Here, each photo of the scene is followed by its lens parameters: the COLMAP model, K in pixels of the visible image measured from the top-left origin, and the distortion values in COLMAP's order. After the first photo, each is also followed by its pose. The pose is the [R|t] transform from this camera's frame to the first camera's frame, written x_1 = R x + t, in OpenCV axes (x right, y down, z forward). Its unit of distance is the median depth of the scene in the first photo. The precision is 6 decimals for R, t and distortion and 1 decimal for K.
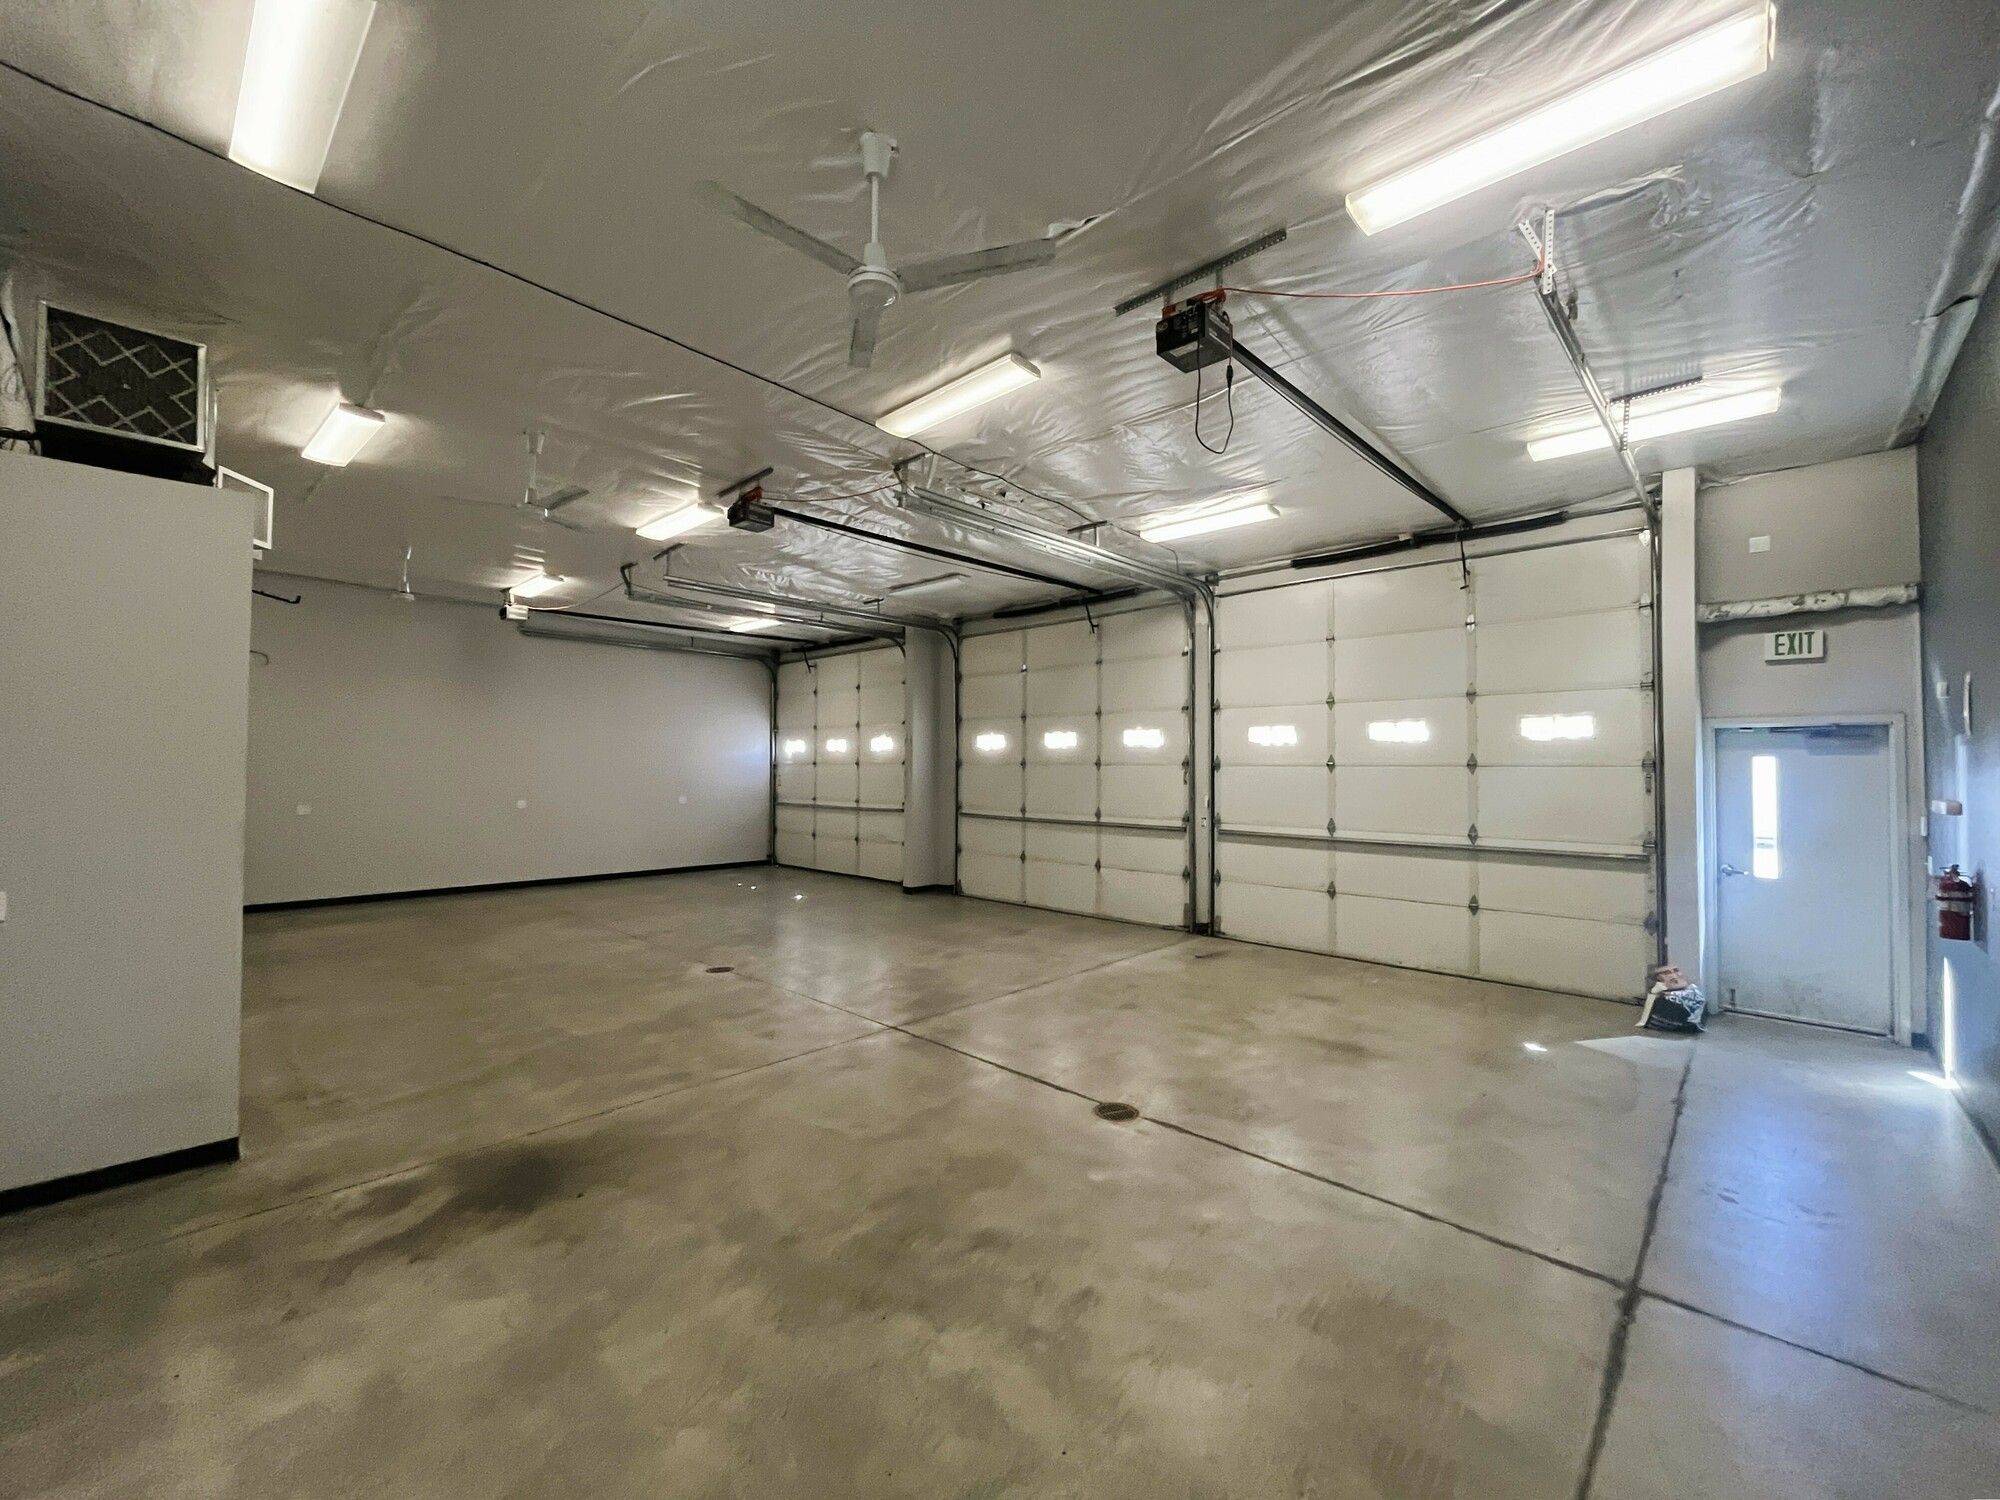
lens RADIAL K [[811.1, 0, 992.7], [0, 811.1, 754.1], [0, 0, 1]] dist [0.000564, -0.000001]
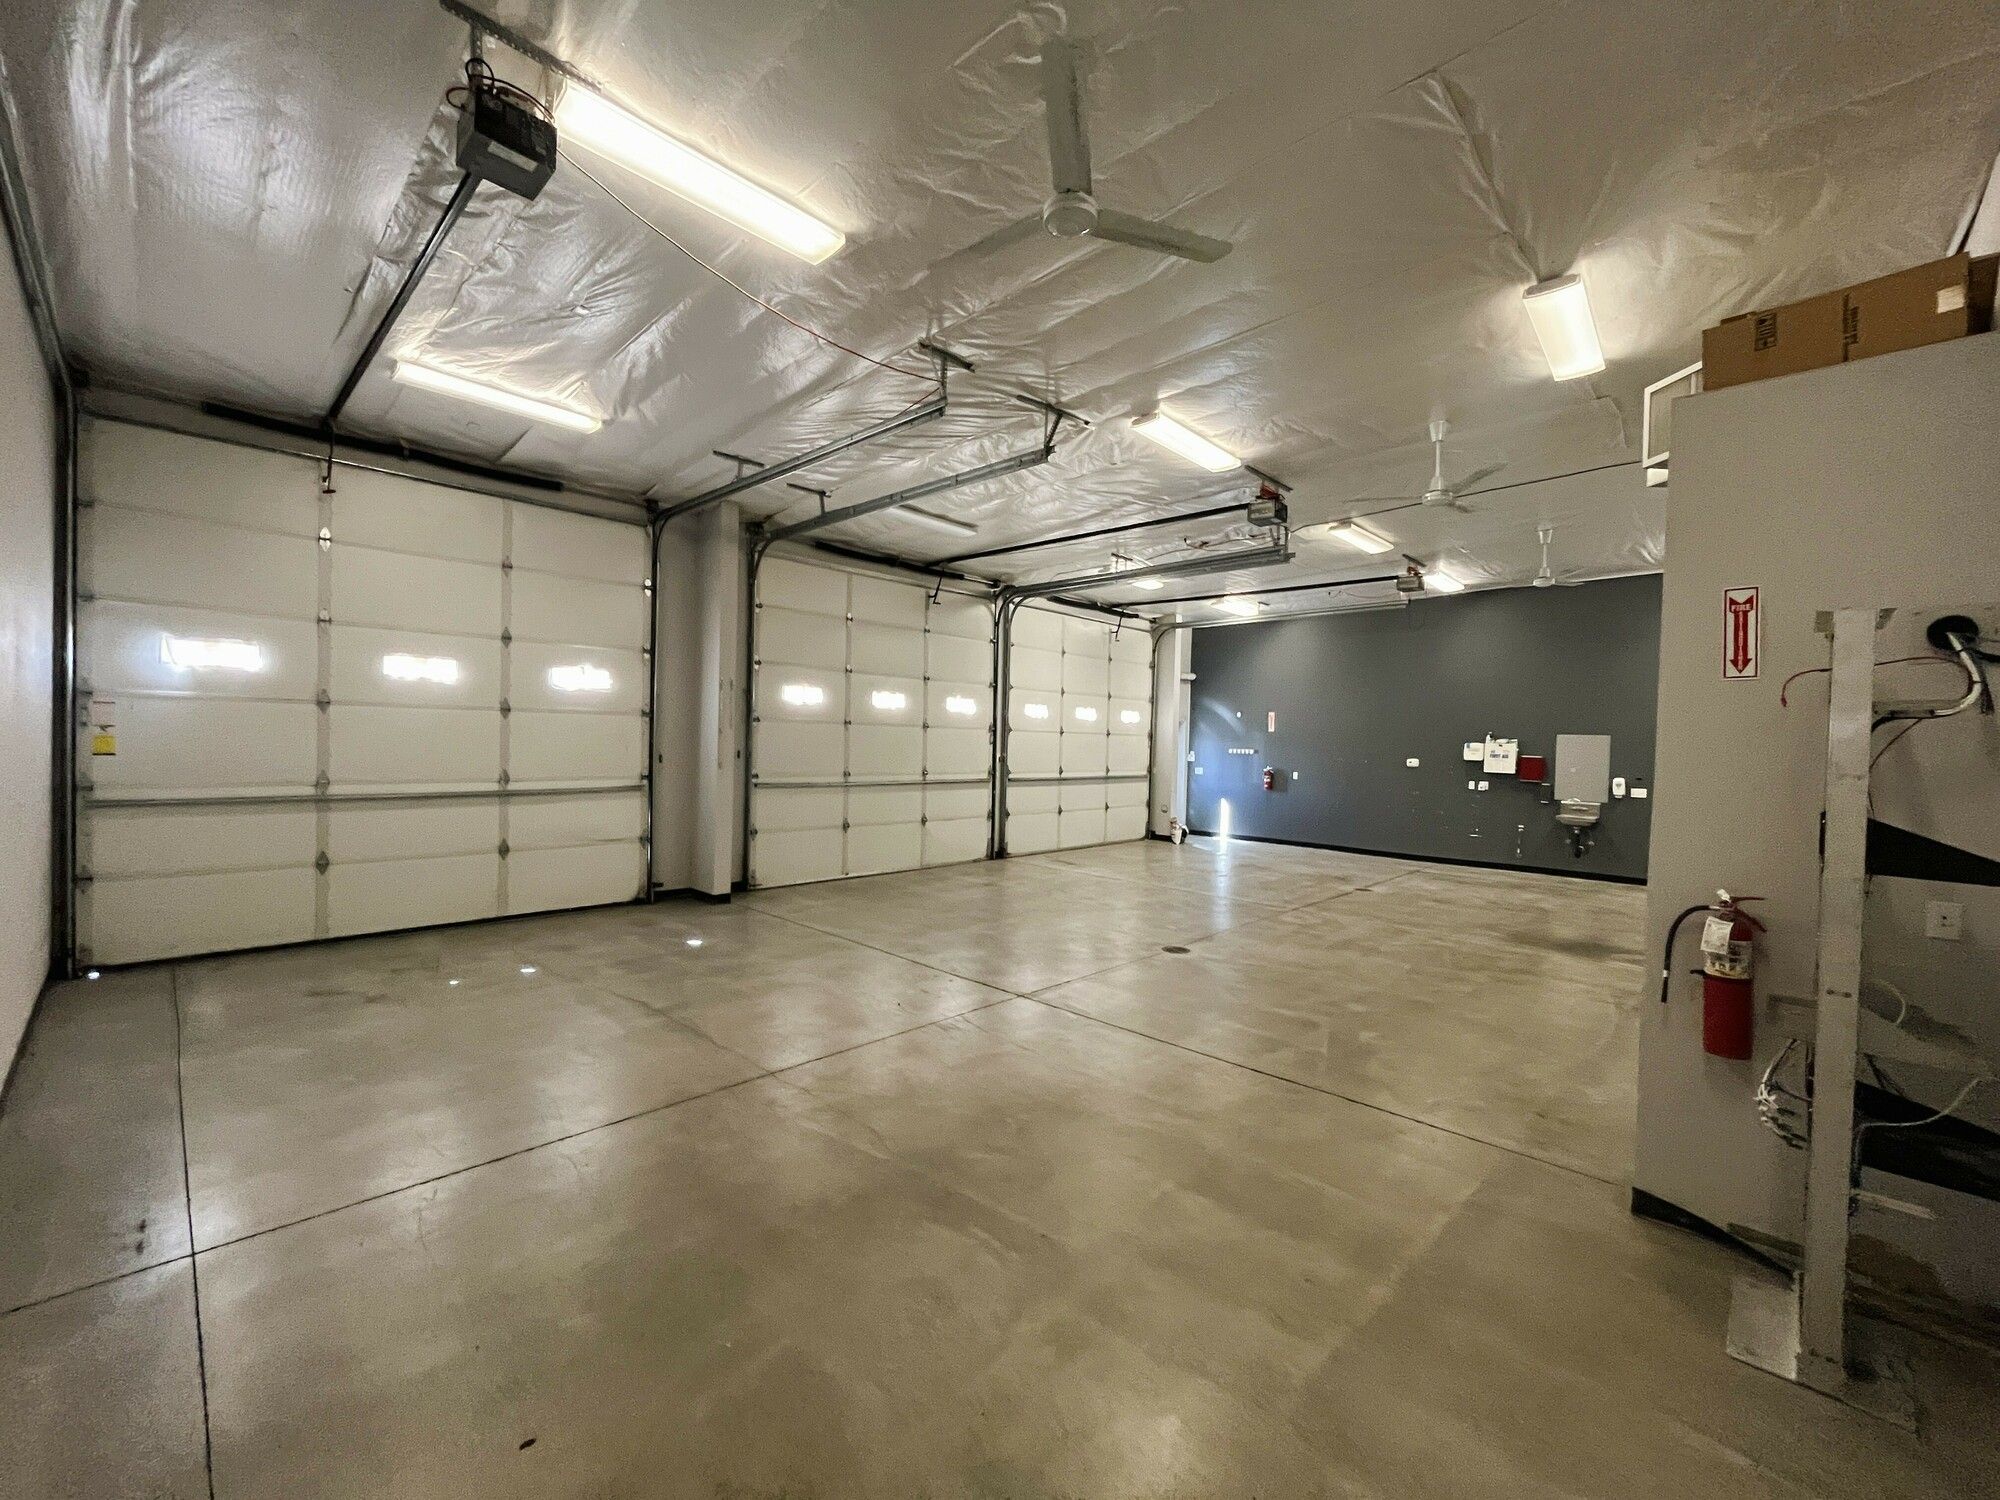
lens RADIAL K [[811.1, 0, 992.7], [0, 811.1, 754.1], [0, 0, 1]] dist [0.000564, -0.000001]
pose [[0.000707, -0.033070, 0.999453, -0.879029], [-0.052515, 0.998073, 0.033061, 0.008143], [-0.998620, -0.052510, -0.001031, 0.851249]]
